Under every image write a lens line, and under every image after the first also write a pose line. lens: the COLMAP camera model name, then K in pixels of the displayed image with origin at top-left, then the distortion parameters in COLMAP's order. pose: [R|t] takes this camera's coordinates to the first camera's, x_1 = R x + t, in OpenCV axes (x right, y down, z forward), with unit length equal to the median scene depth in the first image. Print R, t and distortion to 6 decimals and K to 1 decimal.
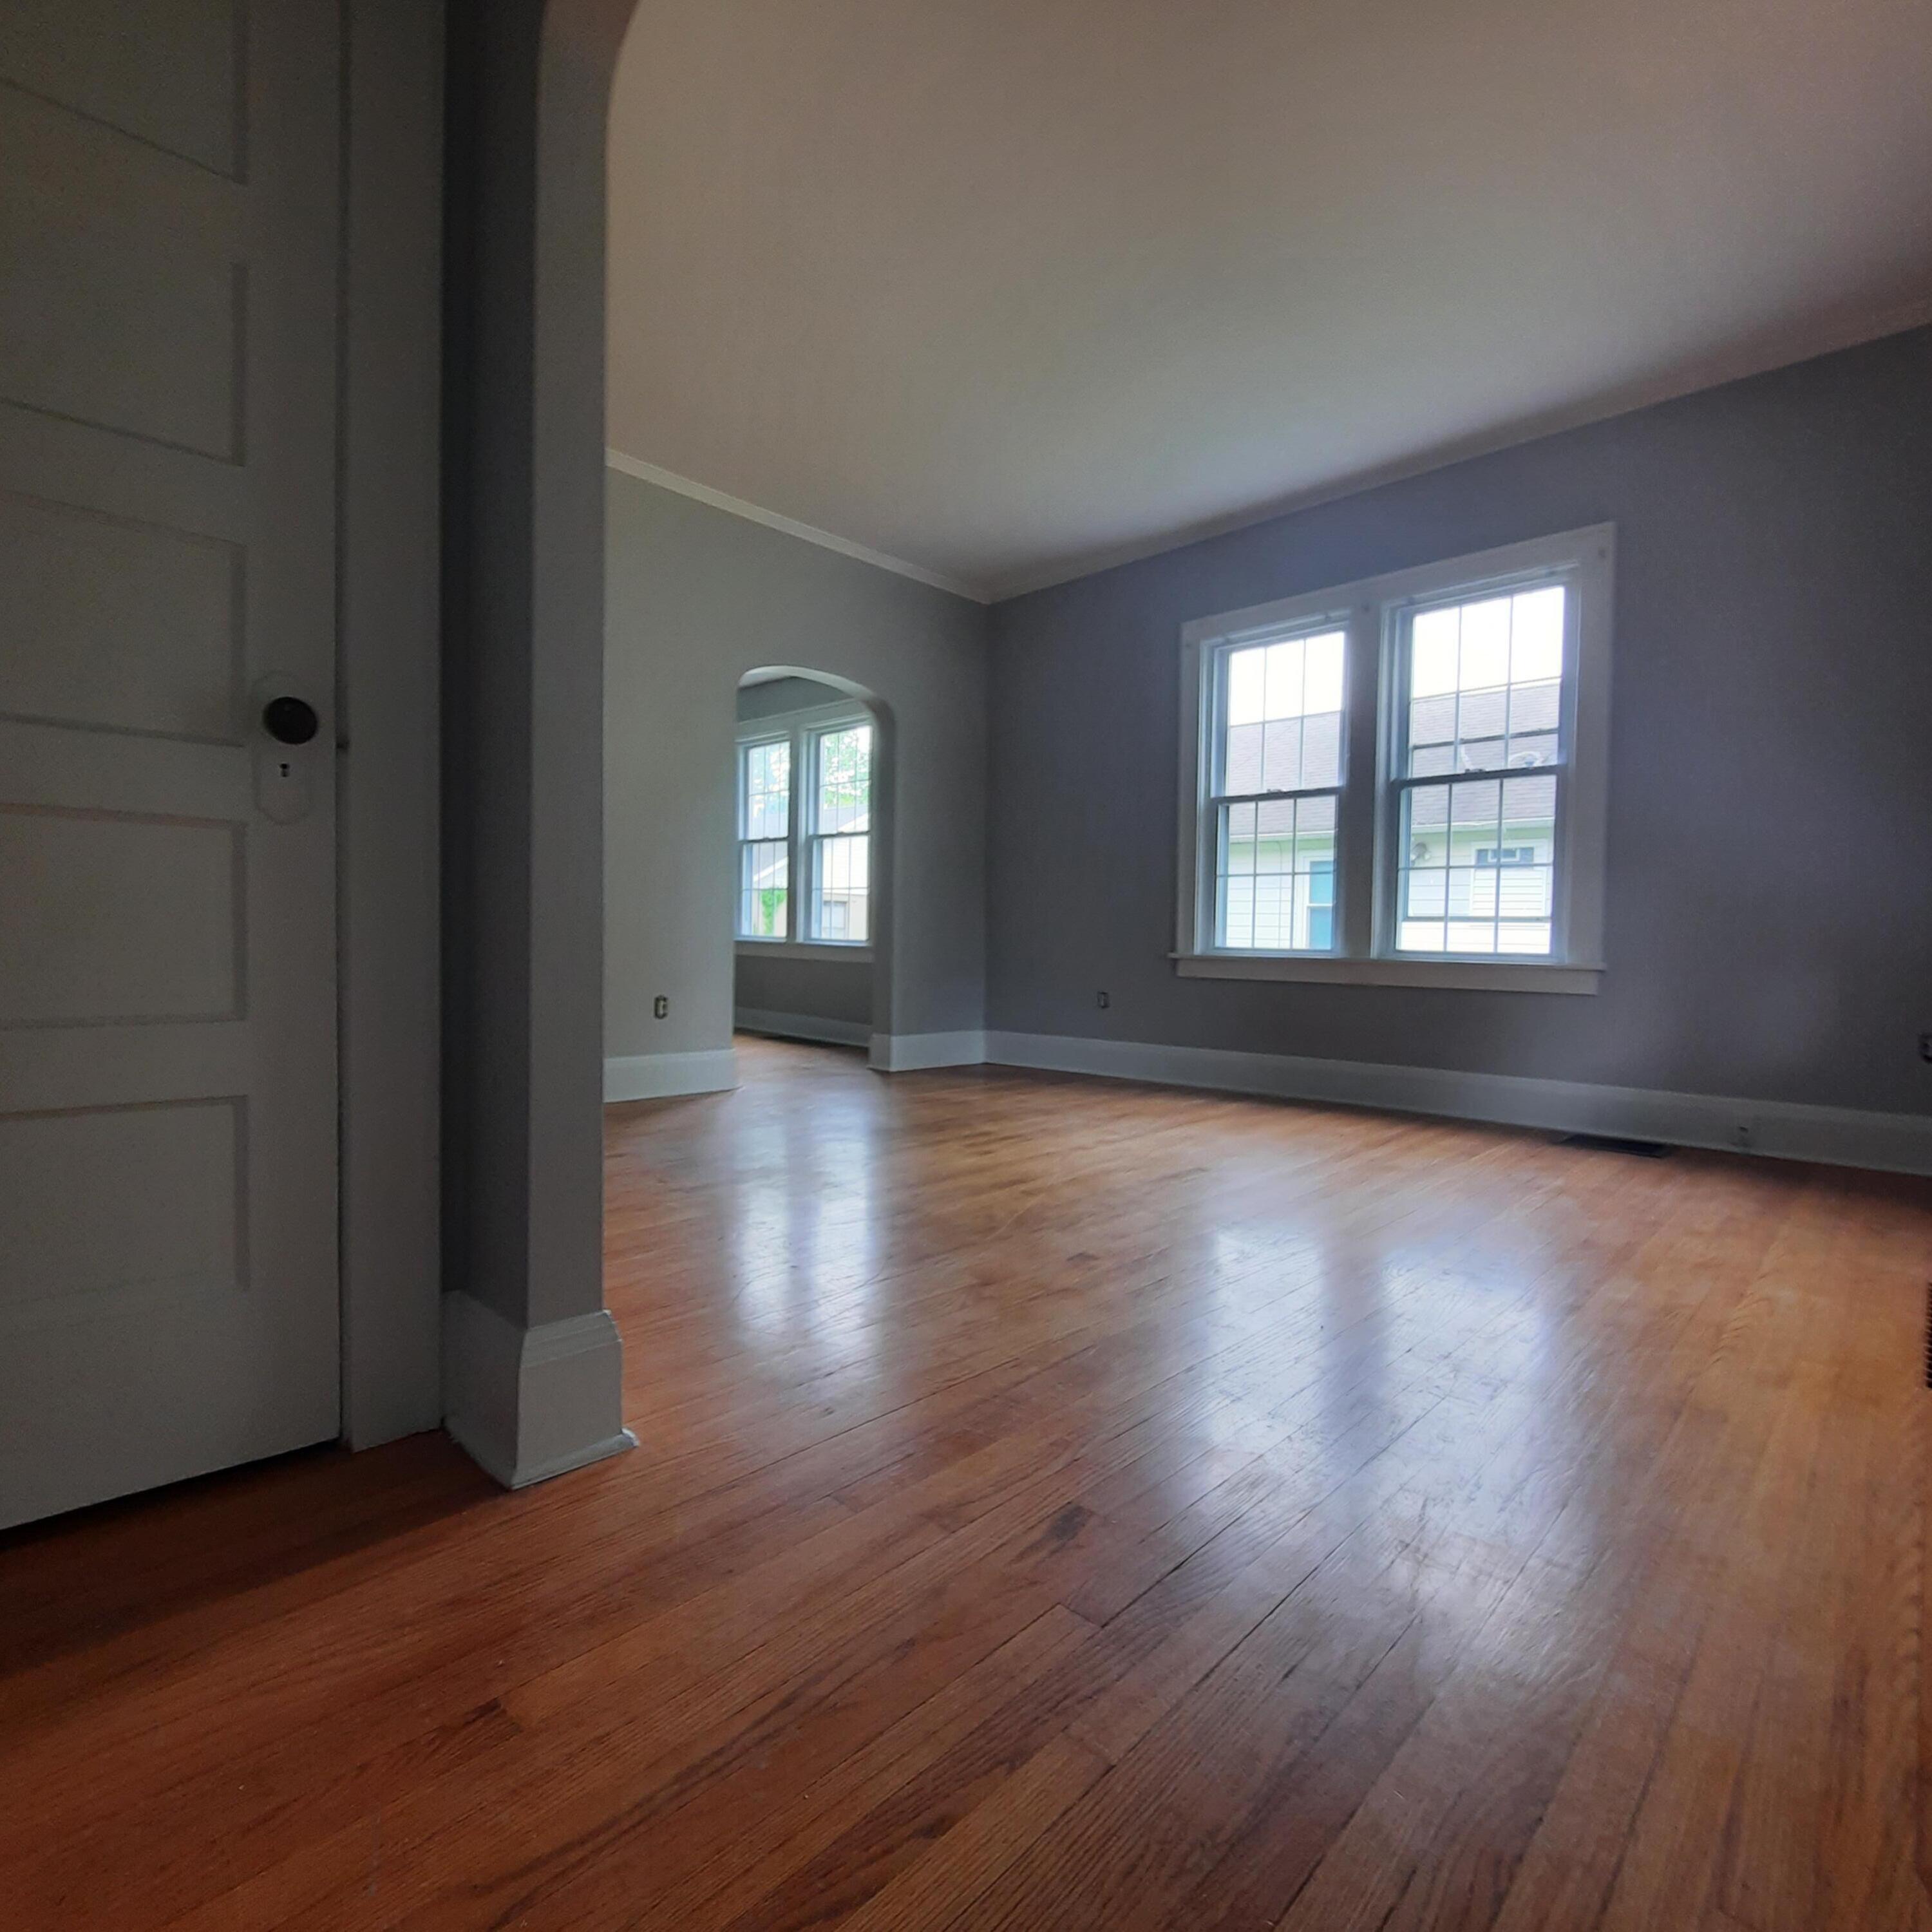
lens RADIAL K [[1028.5, 0, 982.4], [0, 1028.5, 987.6], [0, 0, 1]] dist [-0.005715, -0.005690]
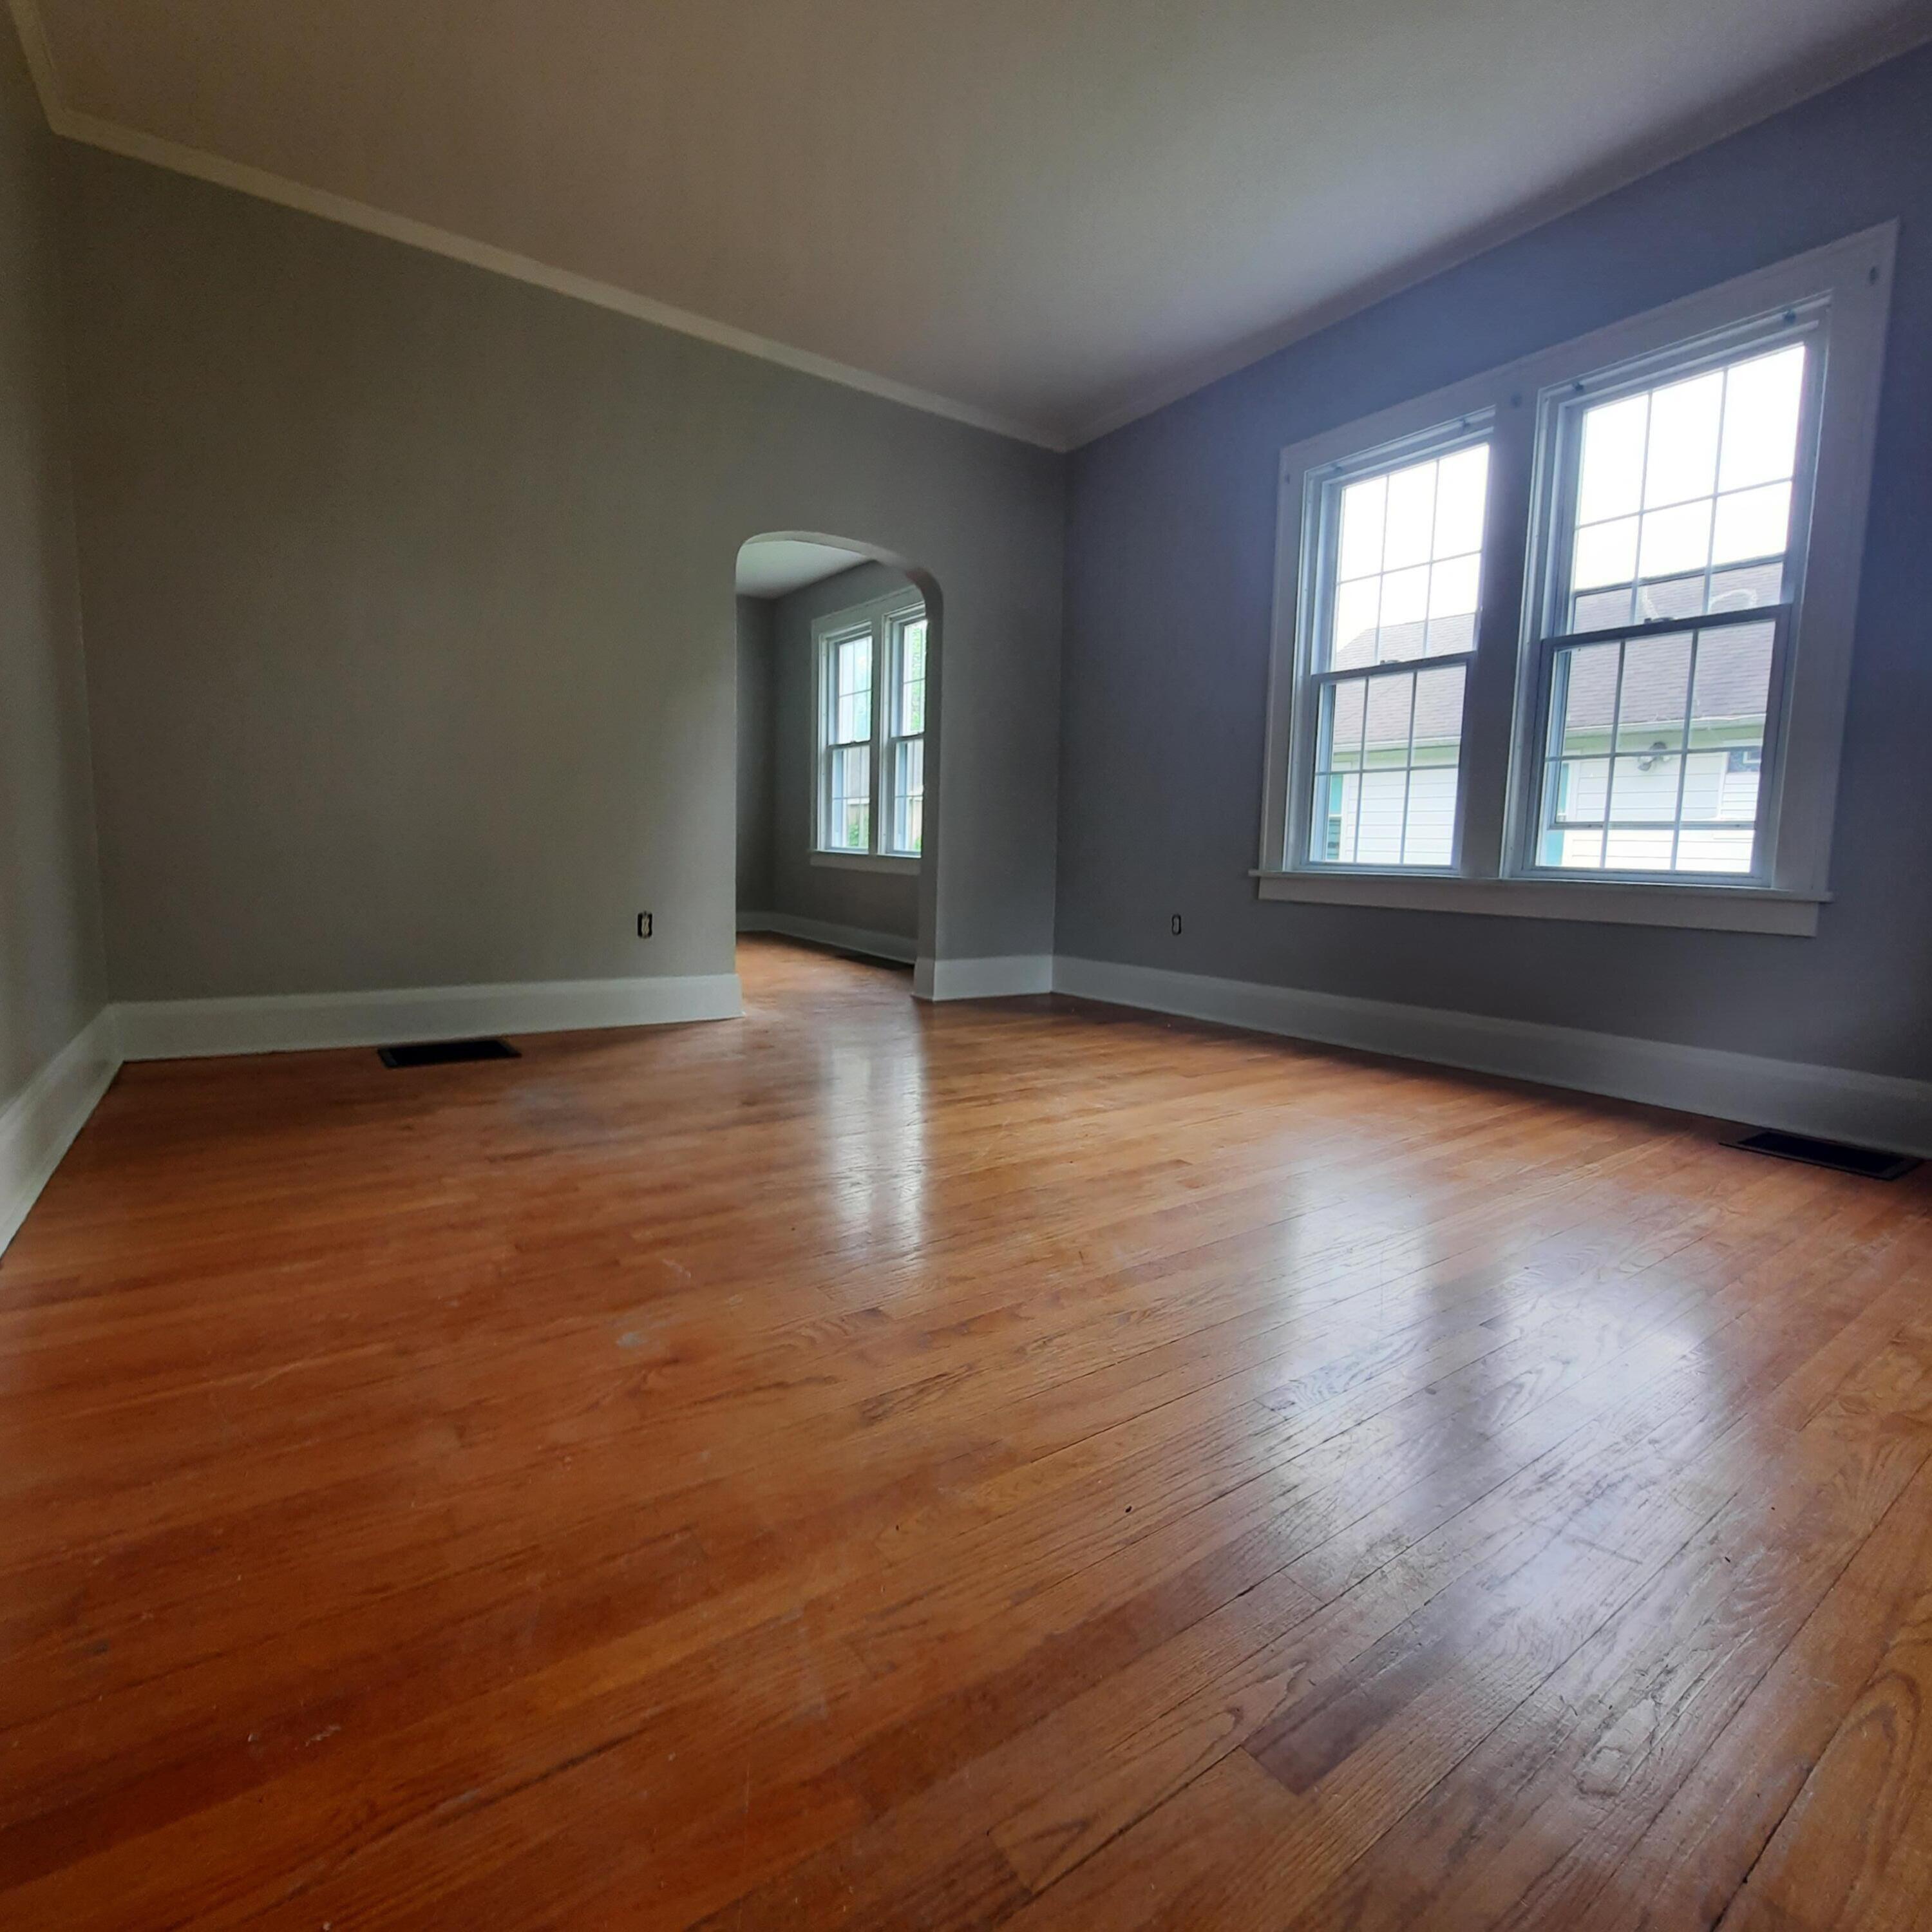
lens RADIAL K [[1028.5, 0, 976.5], [0, 1028.5, 981.7], [0, 0, 1]] dist [-0.005715, -0.005690]
pose [[0.982113, 0.029660, -0.185939, 0.135258], [-0.014958, 0.996684, 0.079978, -0.007783], [0.187695, -0.075766, 0.979301, 0.167086]]
